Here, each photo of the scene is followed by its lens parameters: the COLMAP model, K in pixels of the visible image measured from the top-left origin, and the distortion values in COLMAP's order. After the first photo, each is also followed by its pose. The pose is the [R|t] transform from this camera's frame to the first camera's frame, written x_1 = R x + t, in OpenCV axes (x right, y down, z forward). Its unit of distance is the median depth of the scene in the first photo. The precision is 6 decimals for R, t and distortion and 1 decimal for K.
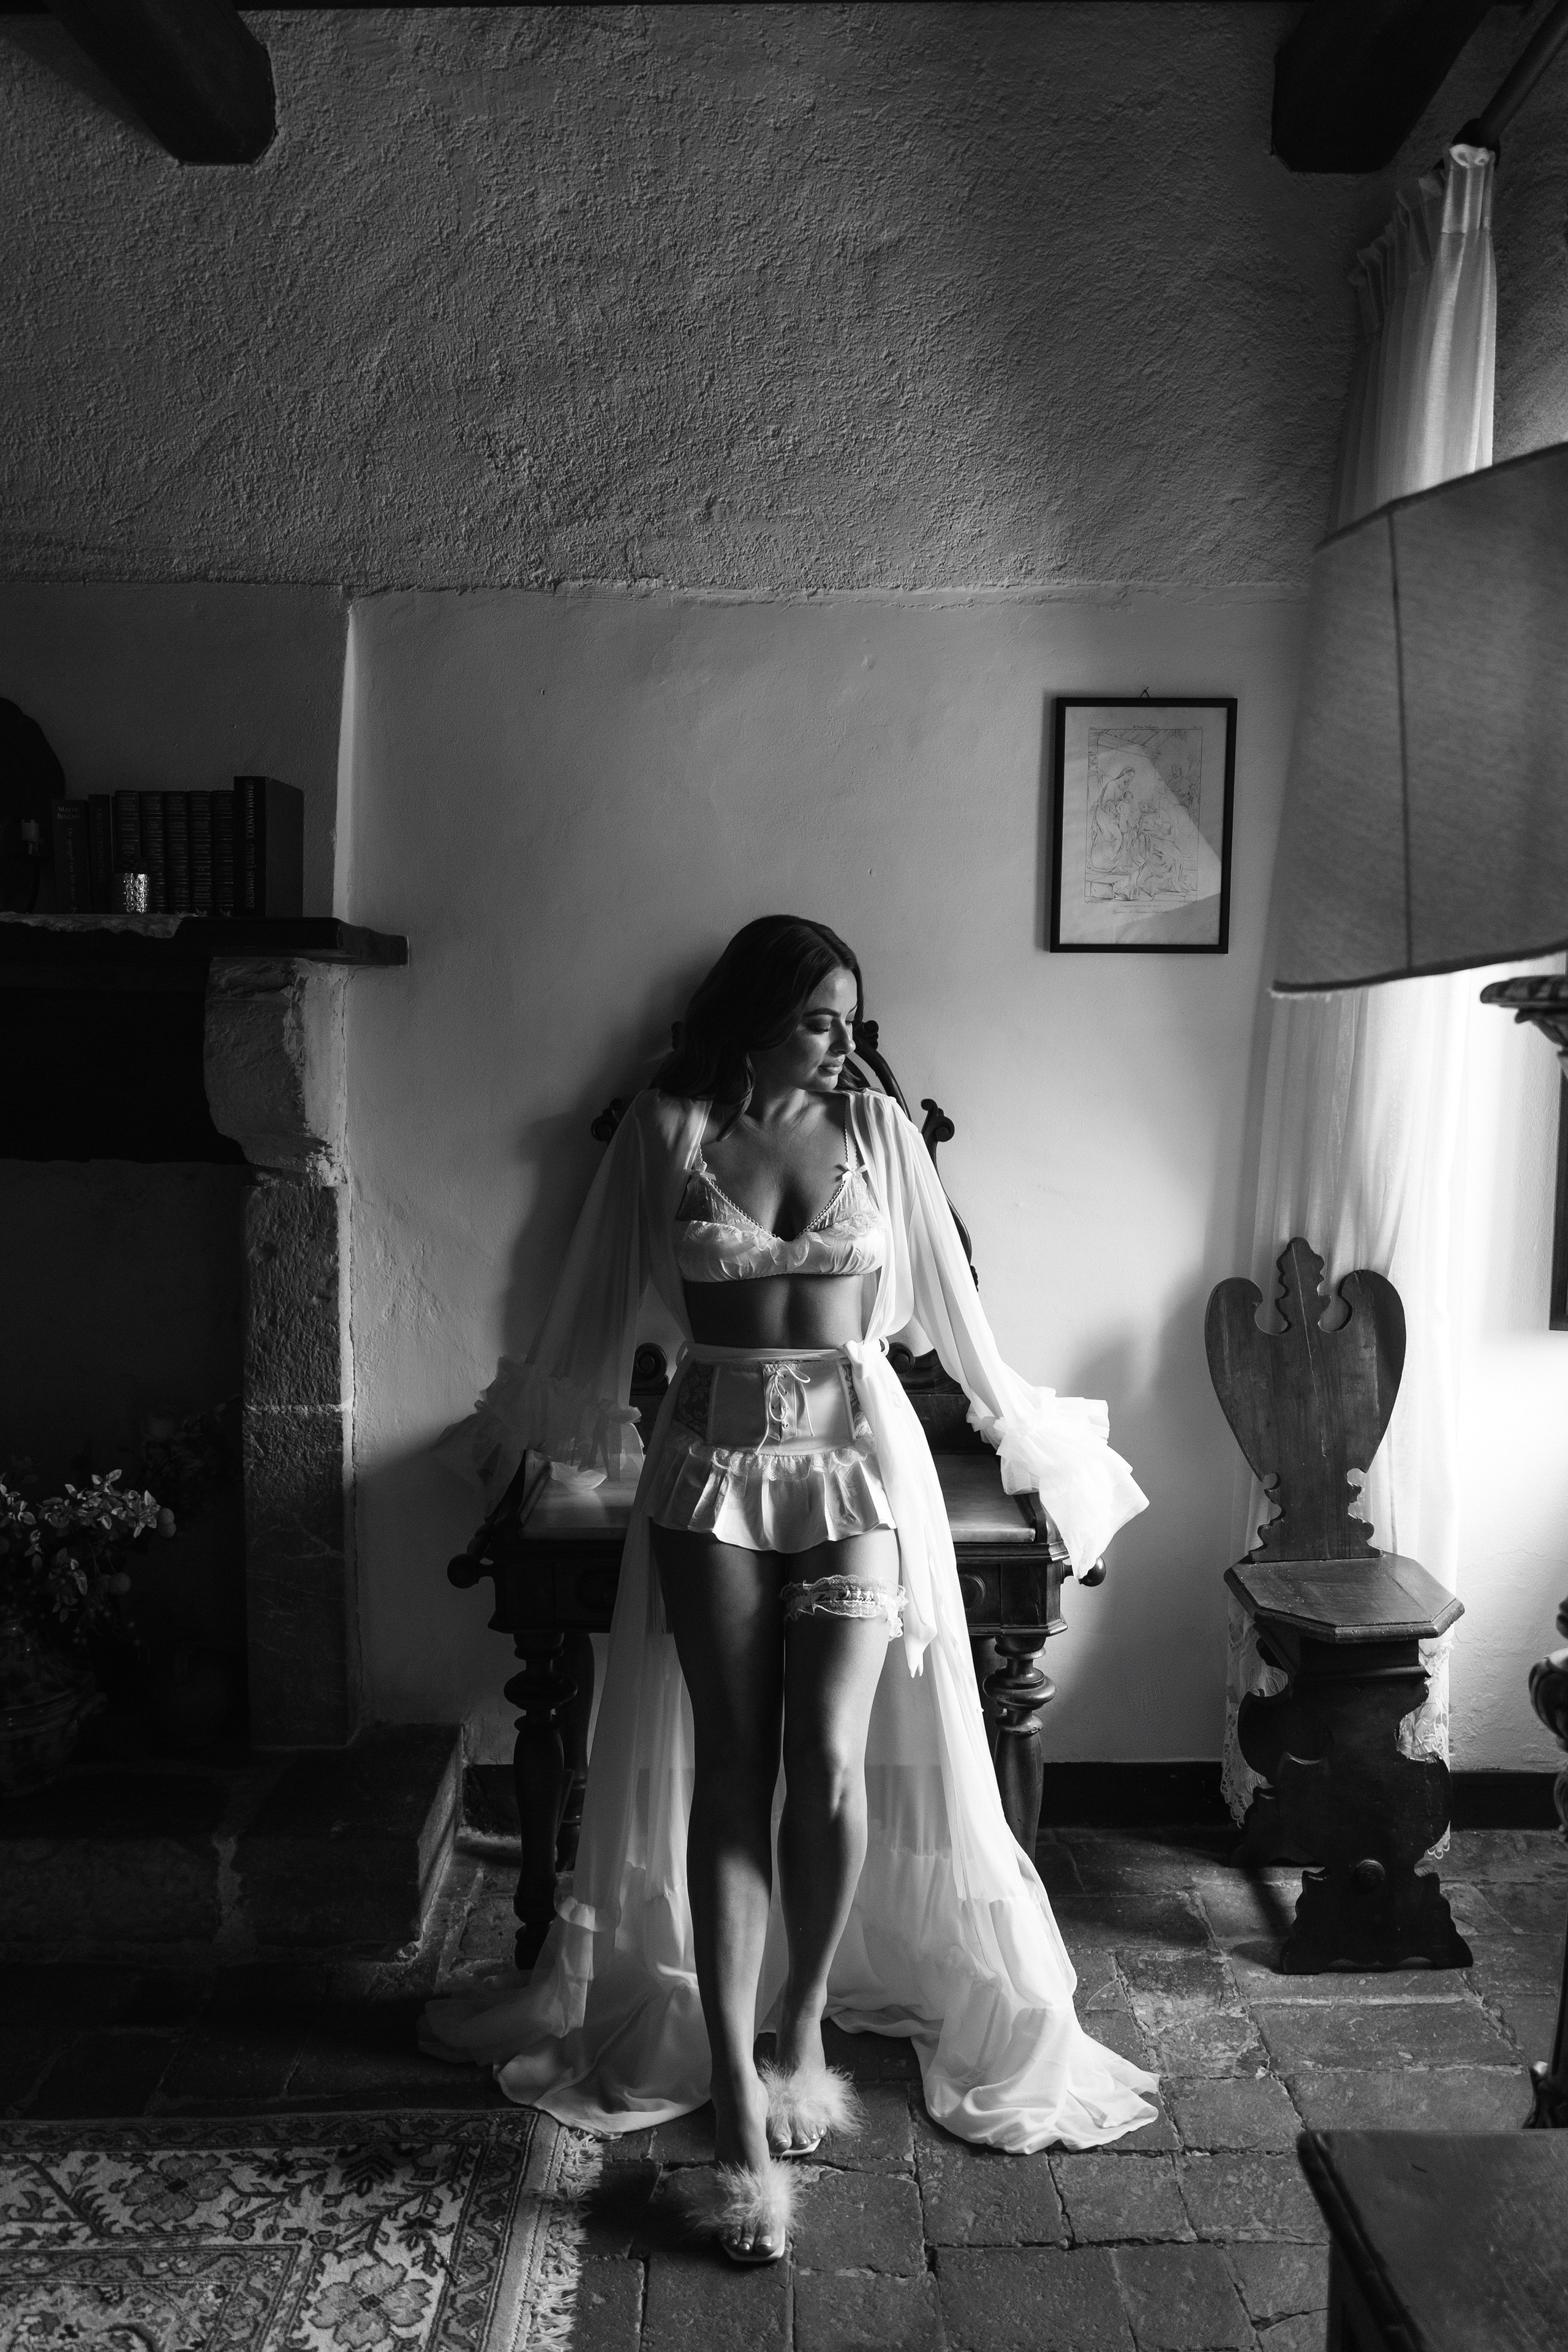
lens RADIAL K [[1801.8, 0, 784.6], [0, 1801.8, 1178.9], [0, 0, 1]] dist [0.002930, -0.007815]
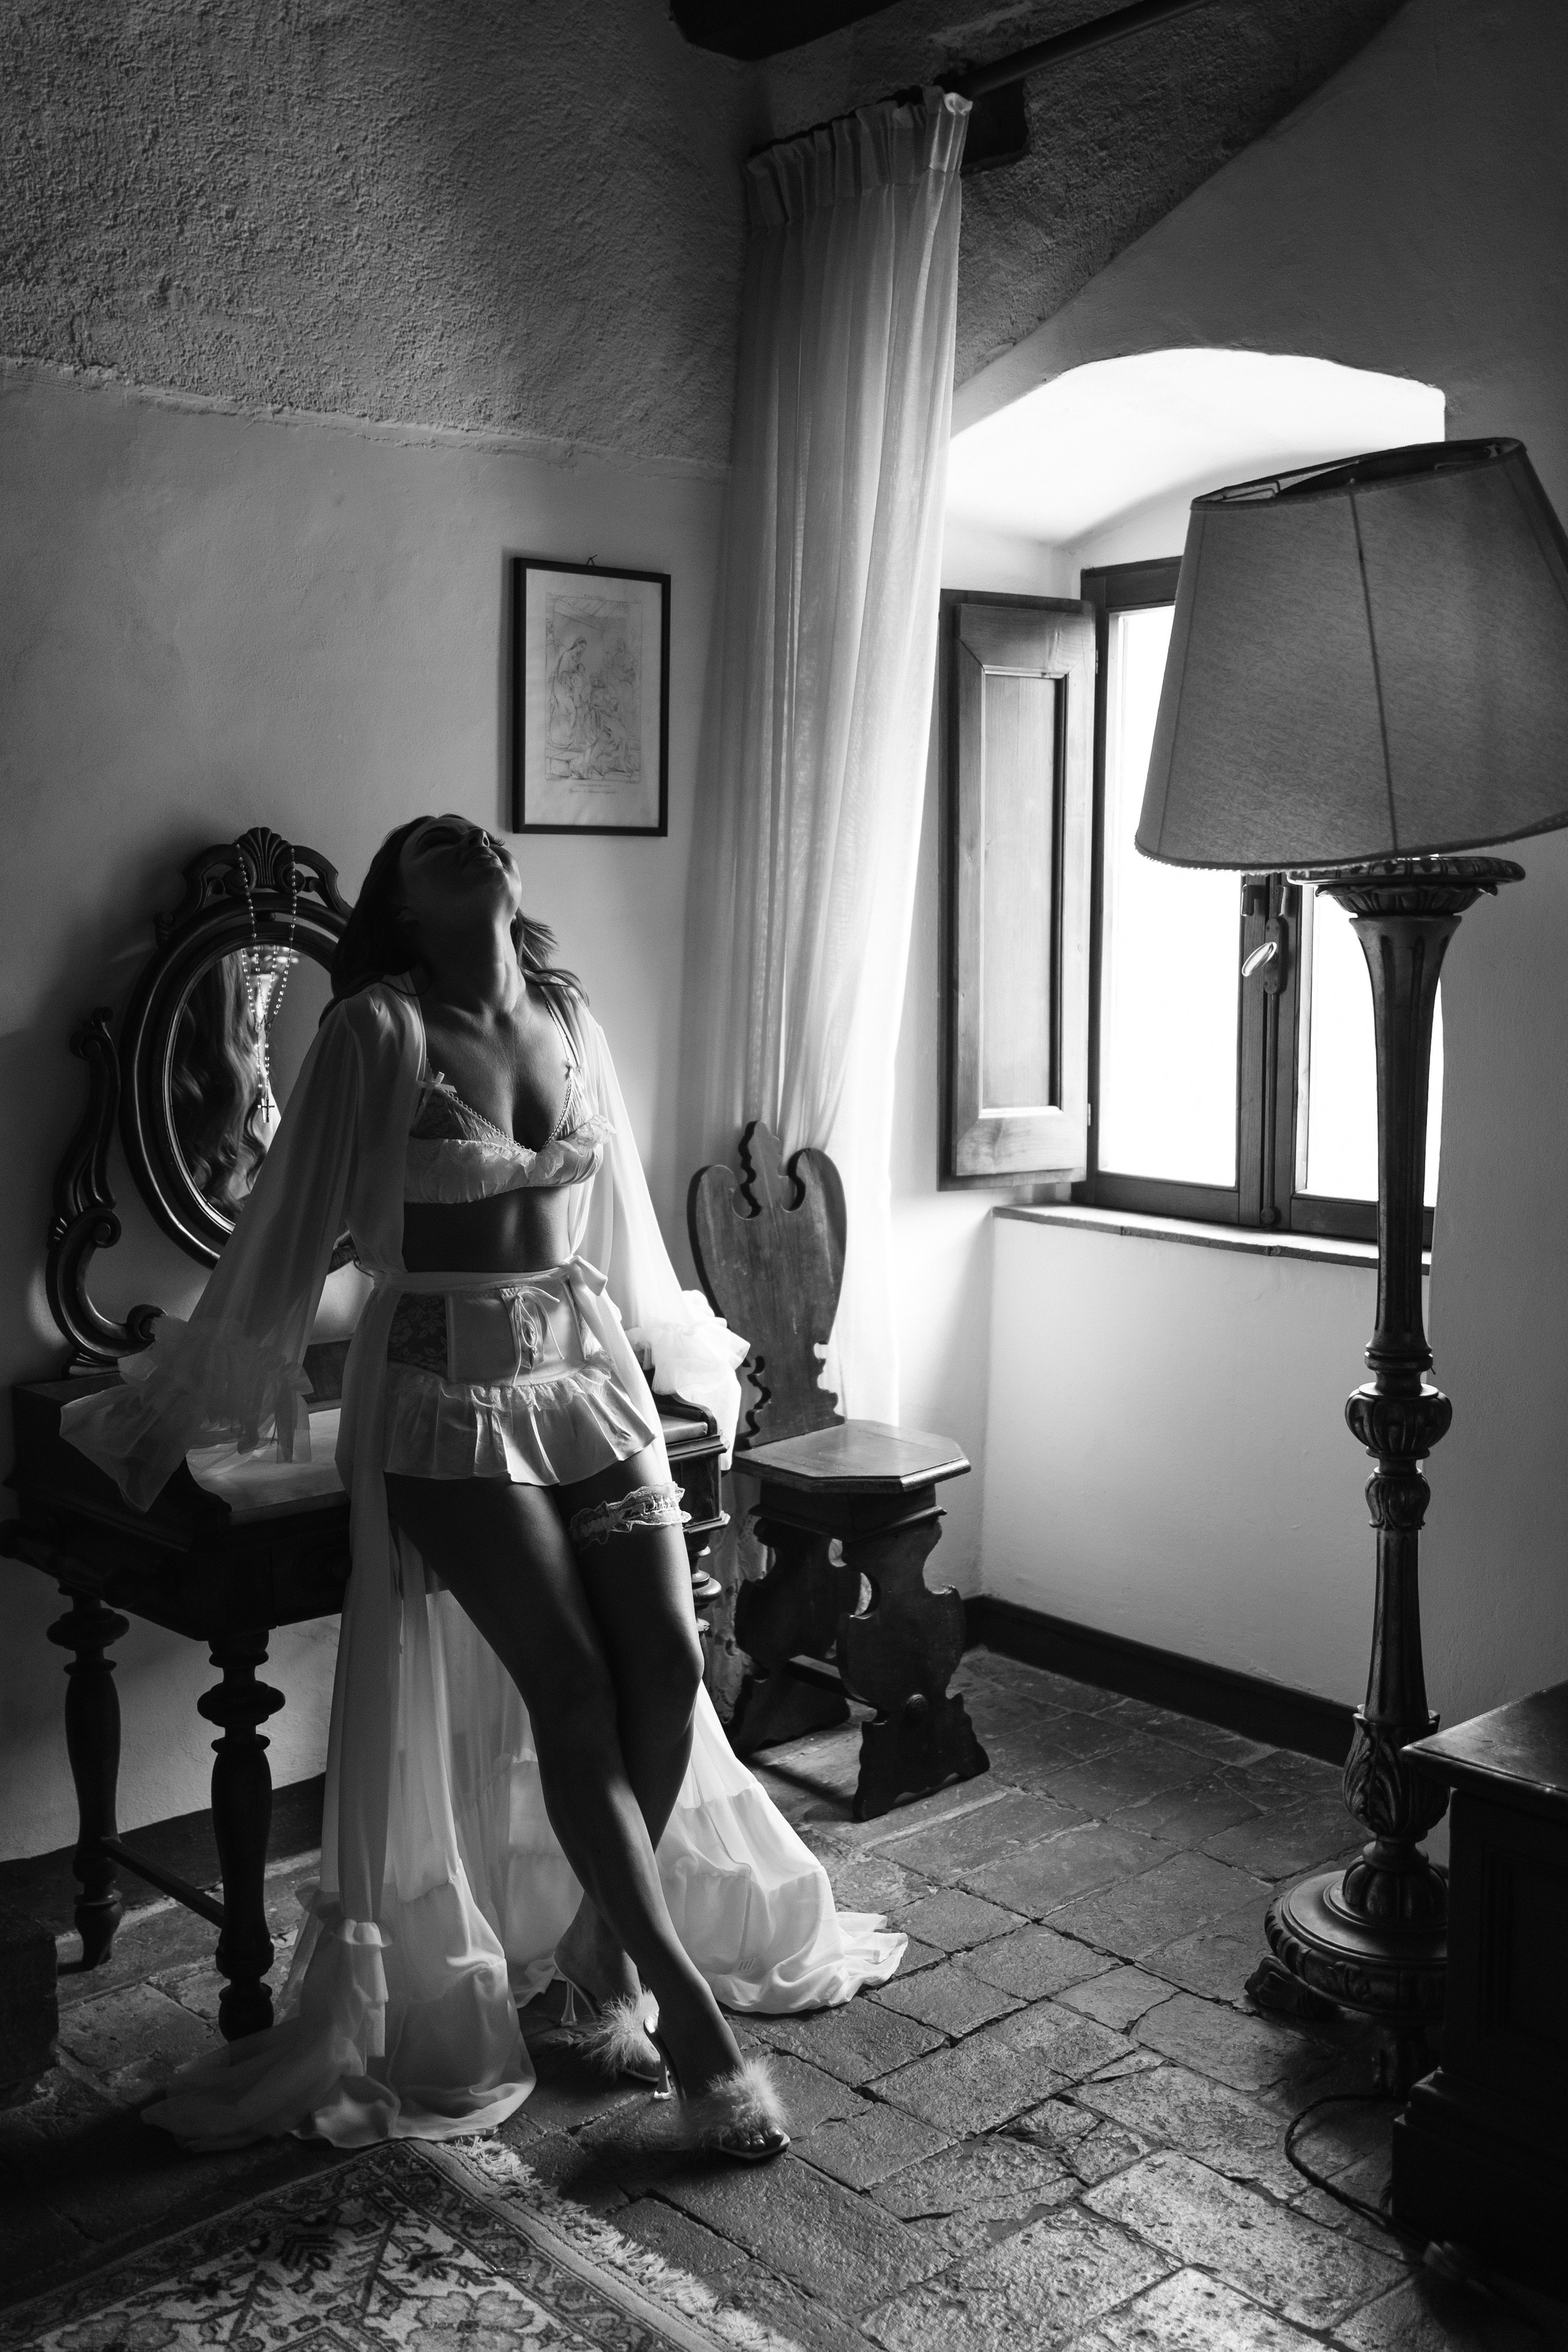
lens RADIAL K [[2317.3, 0, 785.4], [0, 2317.3, 1185.3], [0, 0, 1]] dist [-0.016960, 0.012758]
pose [[0.758436, -0.085714, 0.646086, -0.547816], [0.070191, 0.996291, 0.049778, 0.004981], [-0.647957, 0.007596, 0.761639, 0.007402]]
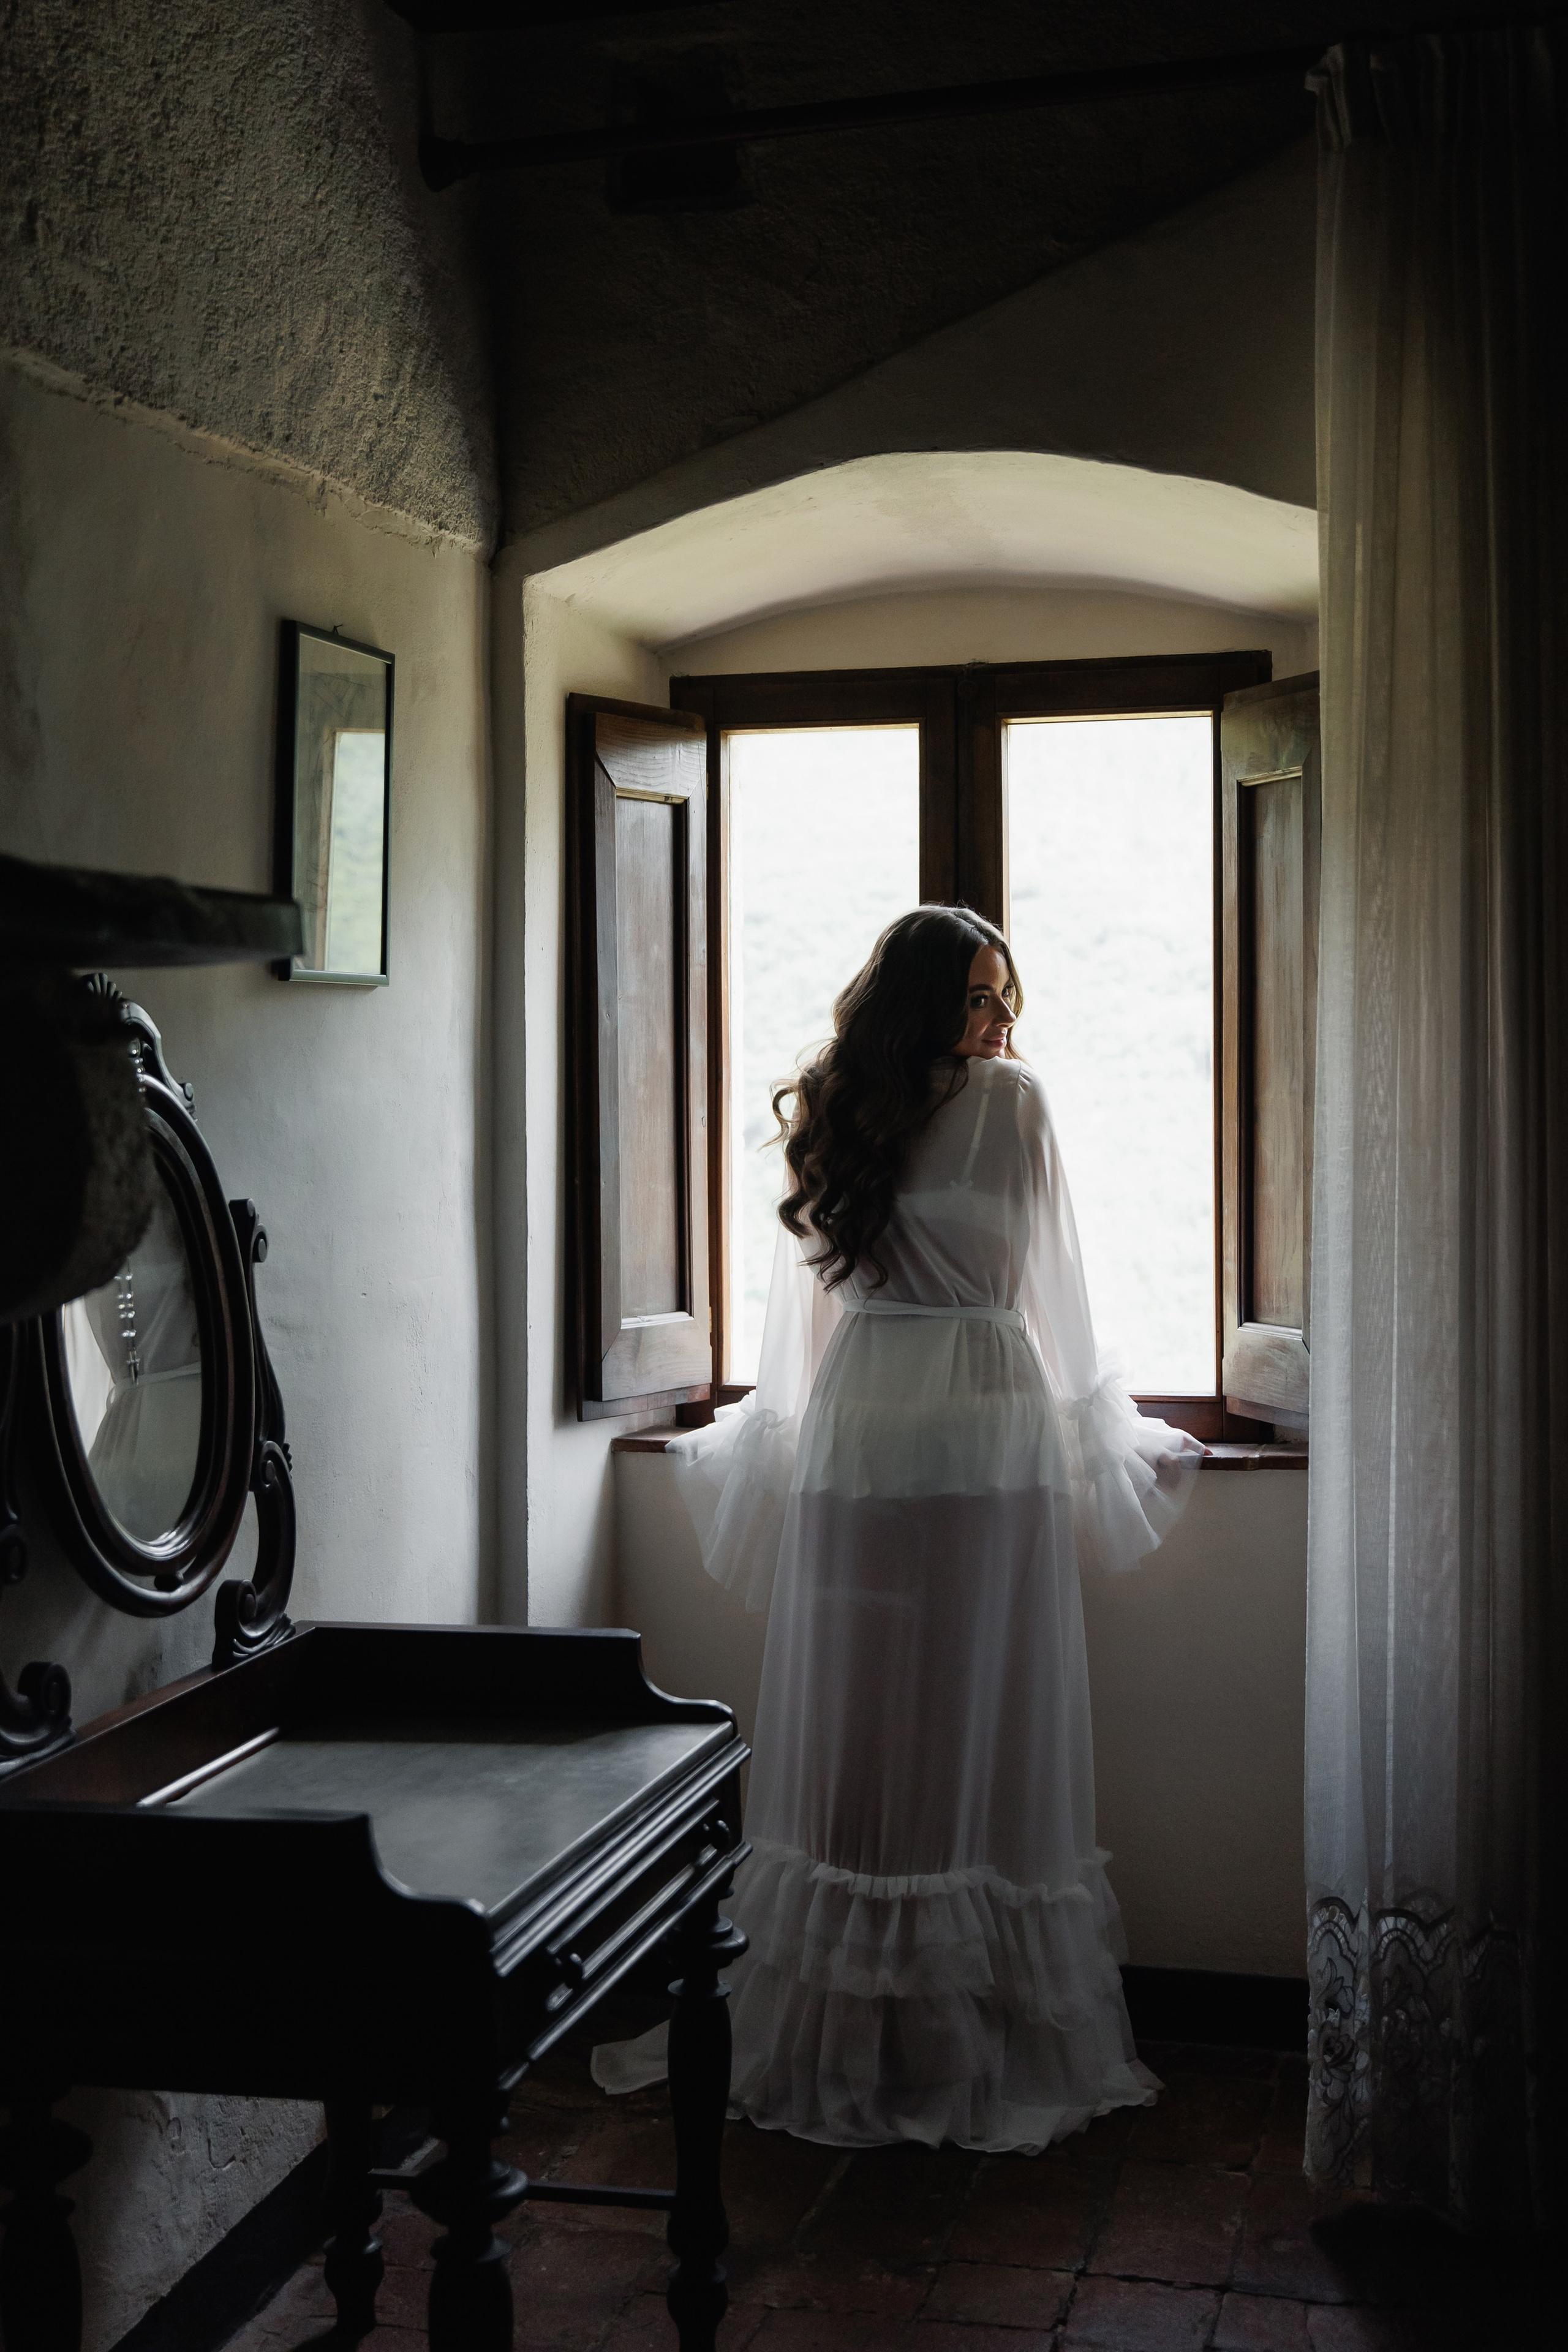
lens RADIAL K [[2832.2, 0, 782.8], [0, 2832.2, 1166.4], [0, 0, 1]] dist [-0.007644, -0.028298]
pose [[0.274533, -0.046403, 0.960457, -0.876834], [0.104202, 0.994389, 0.018258, -0.056288], [-0.955915, 0.095069, 0.277828, 0.538225]]
